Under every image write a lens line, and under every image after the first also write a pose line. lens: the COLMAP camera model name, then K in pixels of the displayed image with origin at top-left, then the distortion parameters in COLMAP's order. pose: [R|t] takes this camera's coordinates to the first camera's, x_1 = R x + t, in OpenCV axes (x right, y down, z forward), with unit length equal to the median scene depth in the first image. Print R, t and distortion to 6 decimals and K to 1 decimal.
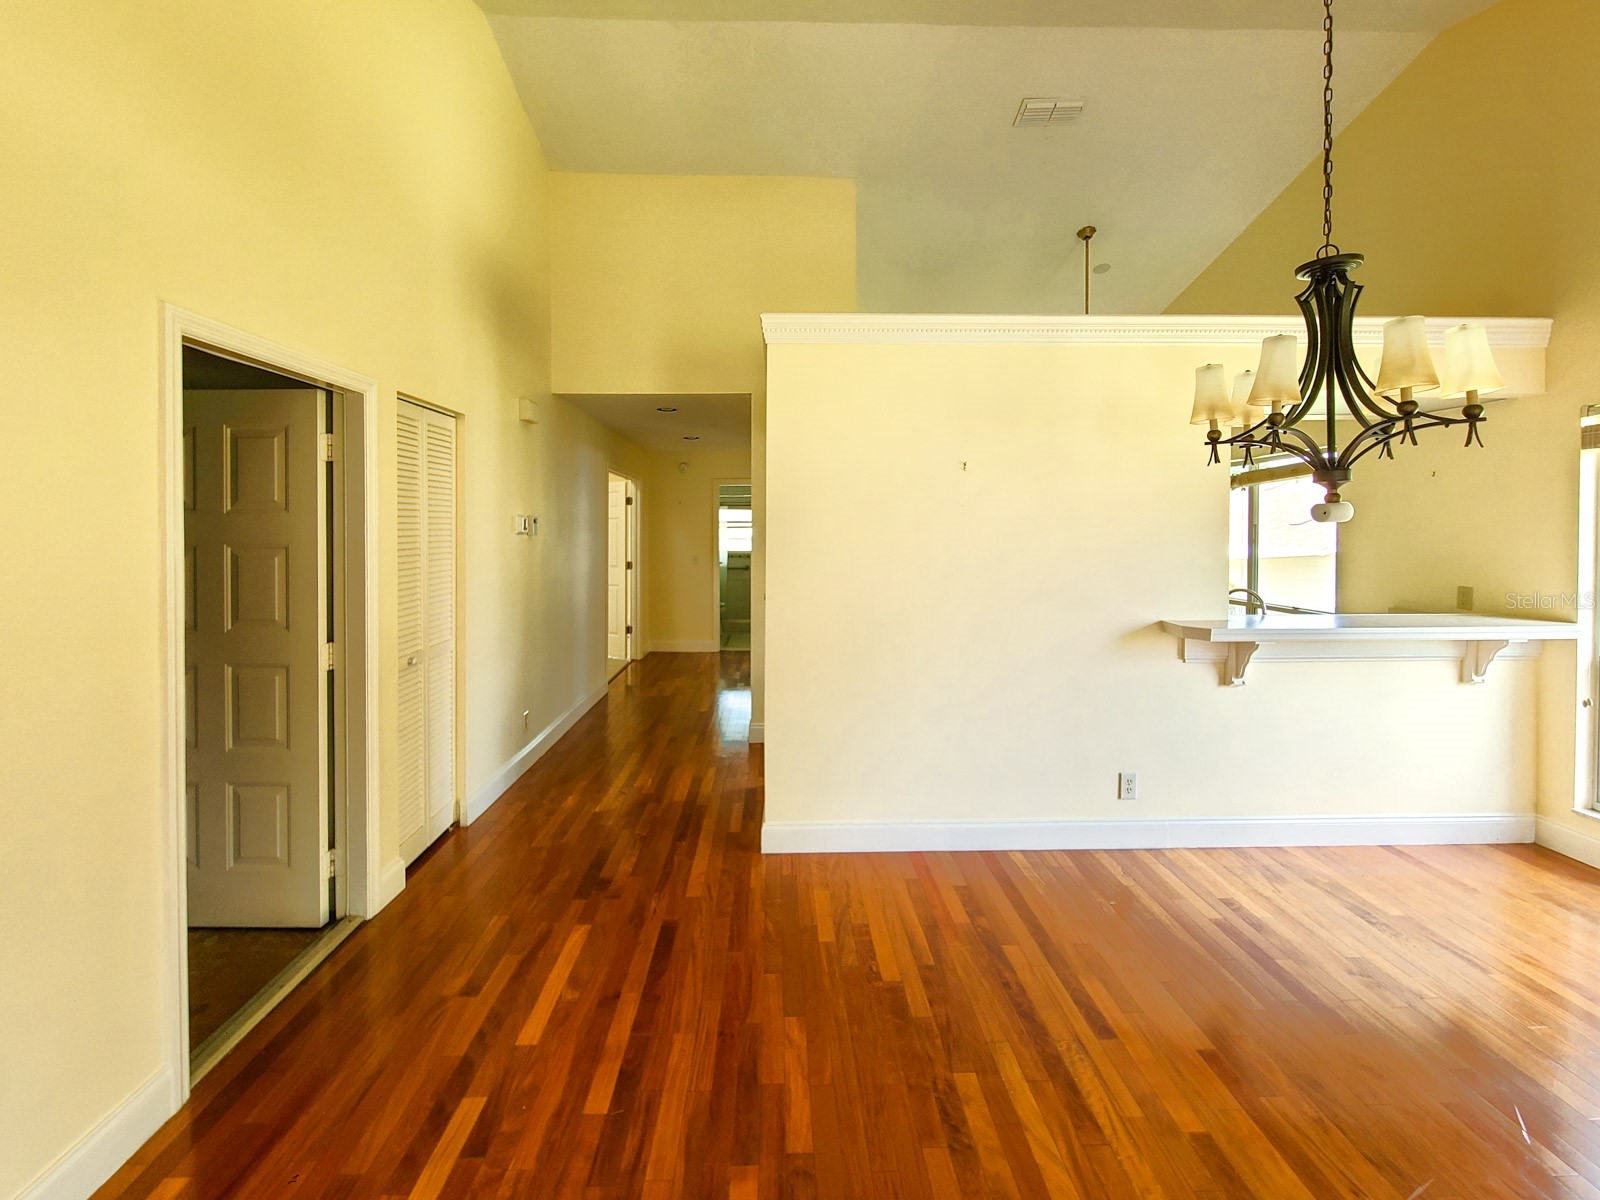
lens RADIAL K [[674.6, 0, 808.8], [0, 674.6, 574.1], [0, 0, 1]] dist [-0.000883, -0.001065]
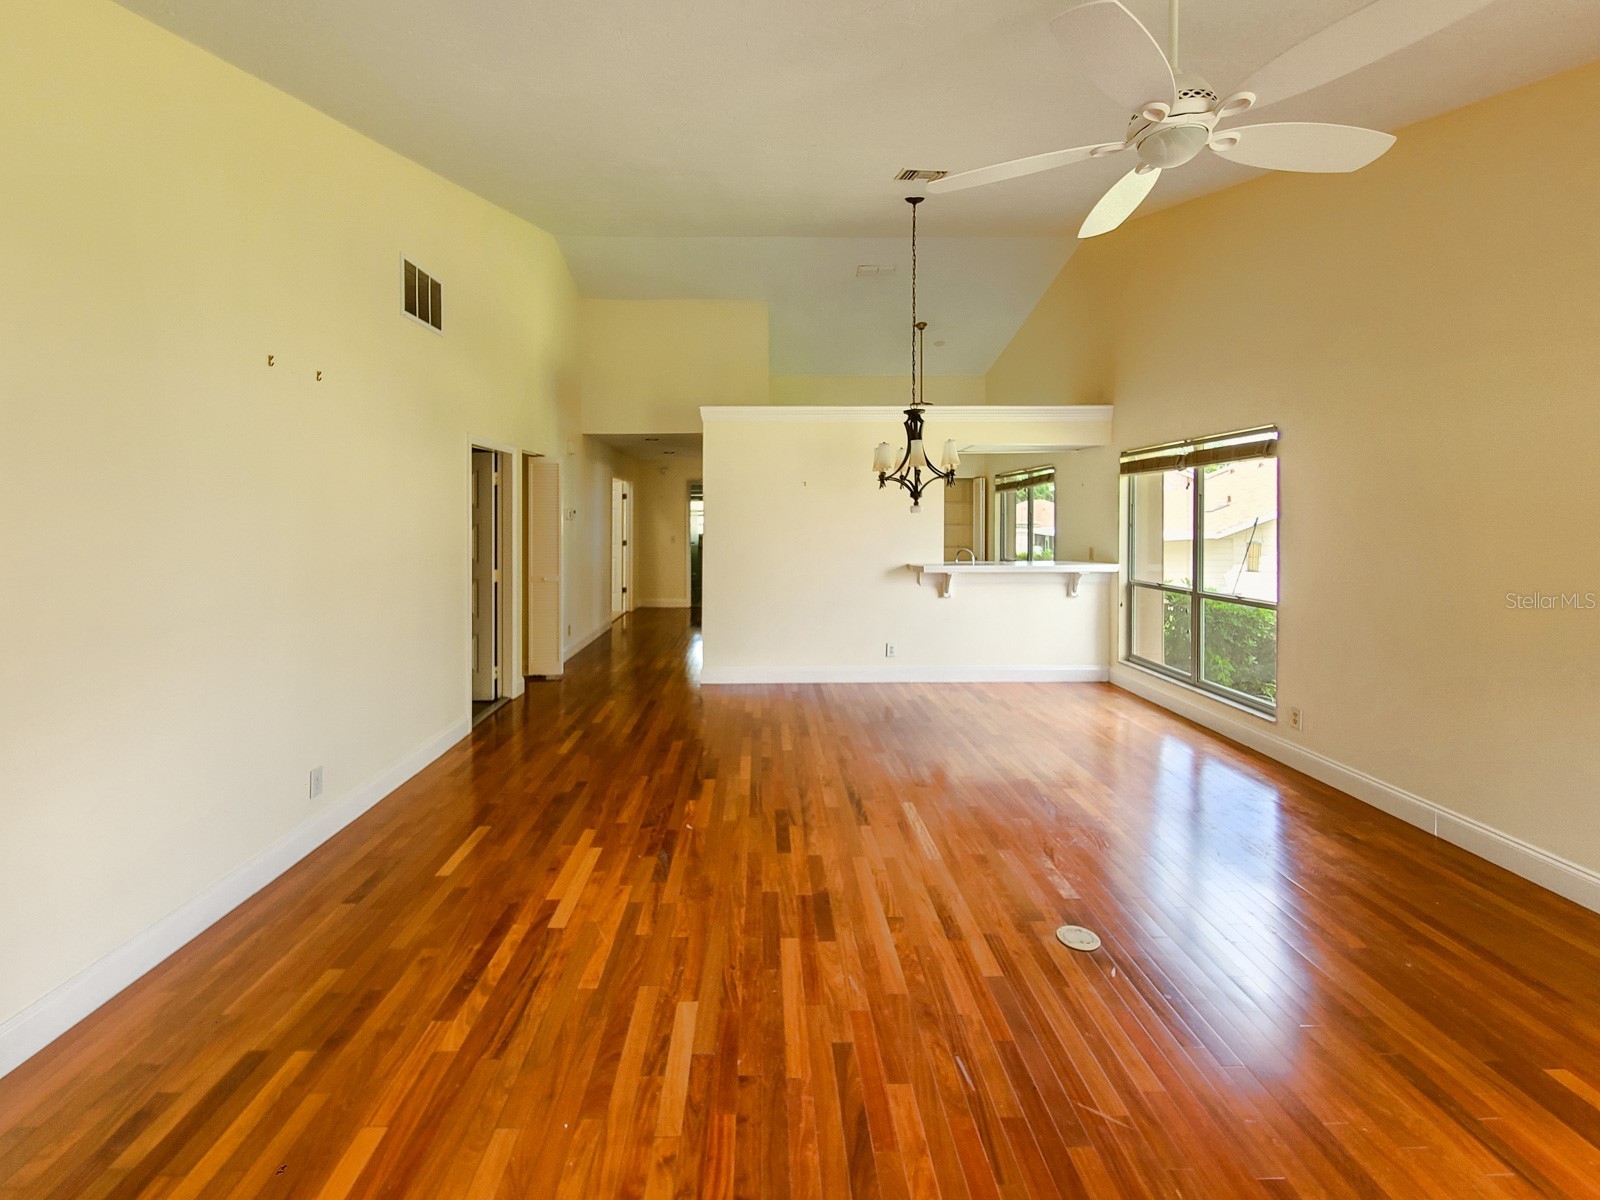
lens RADIAL K [[674.6, 0, 777.4], [0, 674.6, 550.9], [0, 0, 1]] dist [-0.000883, -0.001065]
pose [[0.999704, -0.001557, -0.024260, 0.190853], [0.001205, 0.999894, -0.014522, 0.057775], [0.024280, 0.014488, 0.999600, -0.892790]]
